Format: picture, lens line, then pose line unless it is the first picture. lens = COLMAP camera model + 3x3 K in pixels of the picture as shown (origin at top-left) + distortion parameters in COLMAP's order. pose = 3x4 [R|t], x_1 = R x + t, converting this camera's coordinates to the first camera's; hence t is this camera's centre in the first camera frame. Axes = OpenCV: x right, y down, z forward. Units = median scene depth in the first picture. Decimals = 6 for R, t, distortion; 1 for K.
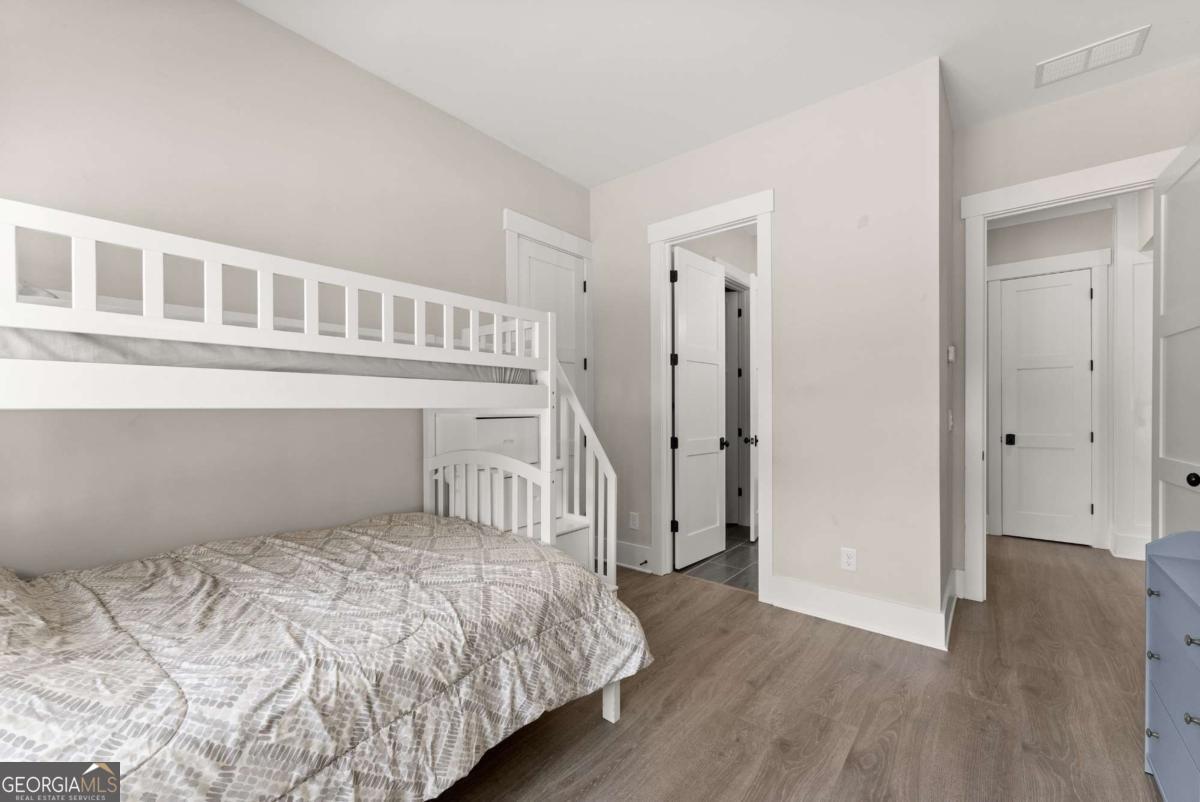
lens RADIAL K [[483.9, 0, 600.9], [0, 483.9, 408.9], [0, 0, 1]] dist [-0.000999, 0.000209]
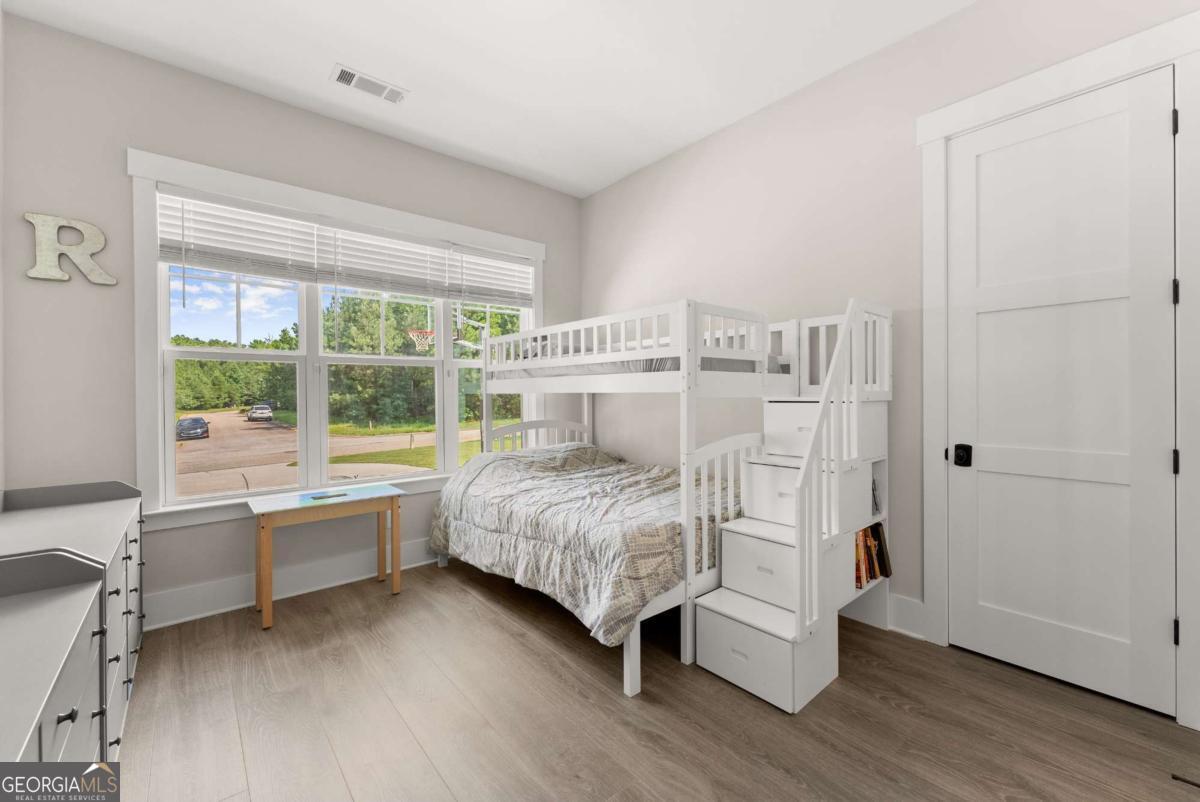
lens RADIAL K [[483.9, 0, 600.7], [0, 483.9, 394.8], [0, 0, 1]] dist [-0.000999, 0.000209]
pose [[-0.175726, 0.005045, -0.984426, 1.076892], [0.004648, 0.999980, 0.004295, -0.001547], [0.984428, -0.003821, -0.175746, 1.149262]]
